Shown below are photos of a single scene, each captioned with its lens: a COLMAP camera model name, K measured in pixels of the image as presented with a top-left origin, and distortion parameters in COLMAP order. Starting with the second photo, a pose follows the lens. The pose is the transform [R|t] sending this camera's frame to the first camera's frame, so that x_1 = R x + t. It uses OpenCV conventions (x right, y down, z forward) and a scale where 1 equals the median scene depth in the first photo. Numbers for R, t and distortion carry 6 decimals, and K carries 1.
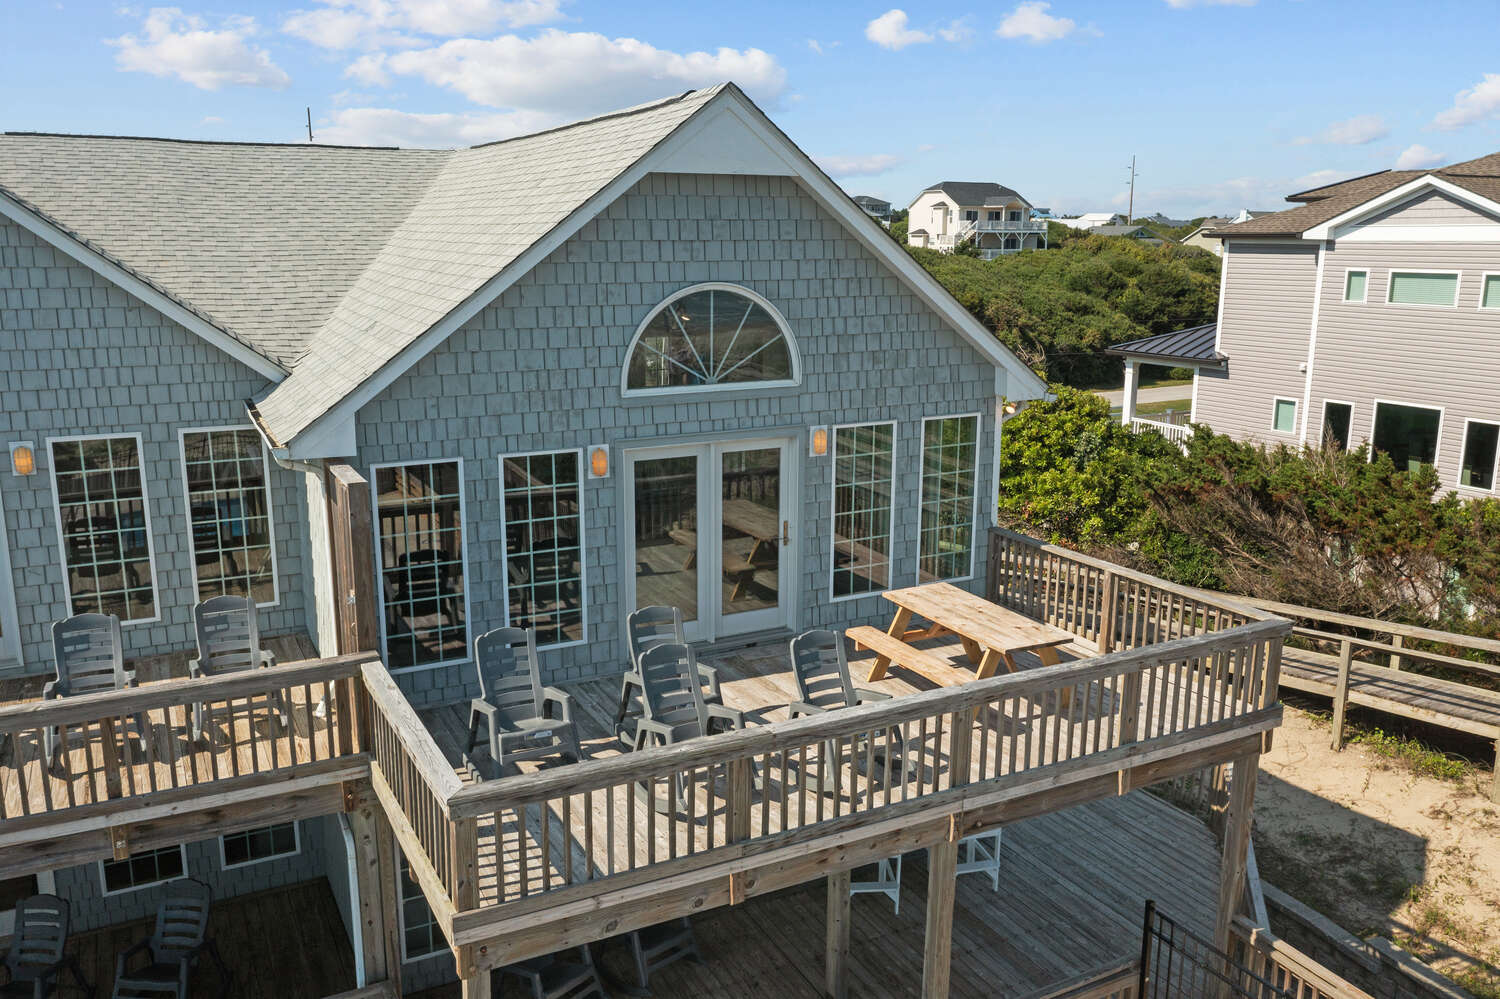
lens RADIAL K [[1184.0, 0, 750.0], [0, 1184.0, 499.5], [0, 0, 1]] dist [-0.005128, -0.006574]
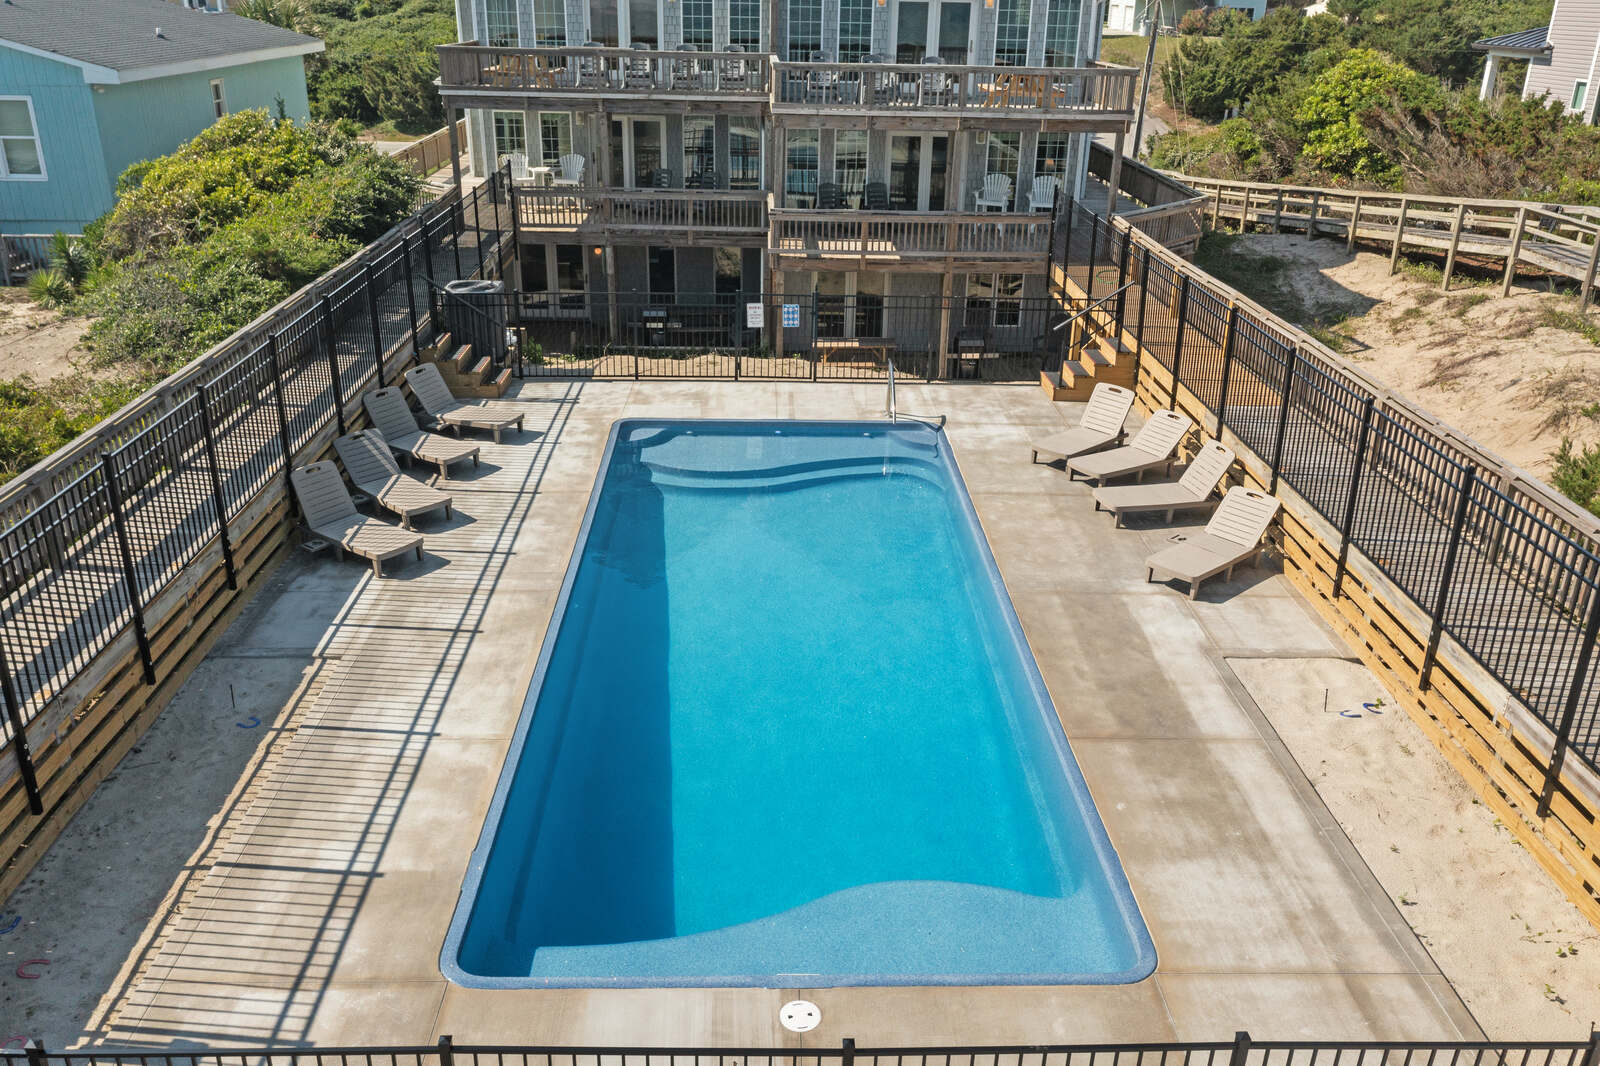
lens RADIAL K [[1262.9, 0, 800.0], [0, 1262.9, 533.0], [0, 0, 1]] dist [-0.005128, -0.006574]
pose [[0.899439, 0.184596, -0.396149, 0.345181], [-0.107323, 0.971958, 0.209237, 0.185545], [0.423664, -0.145680, 0.894028, -0.556917]]
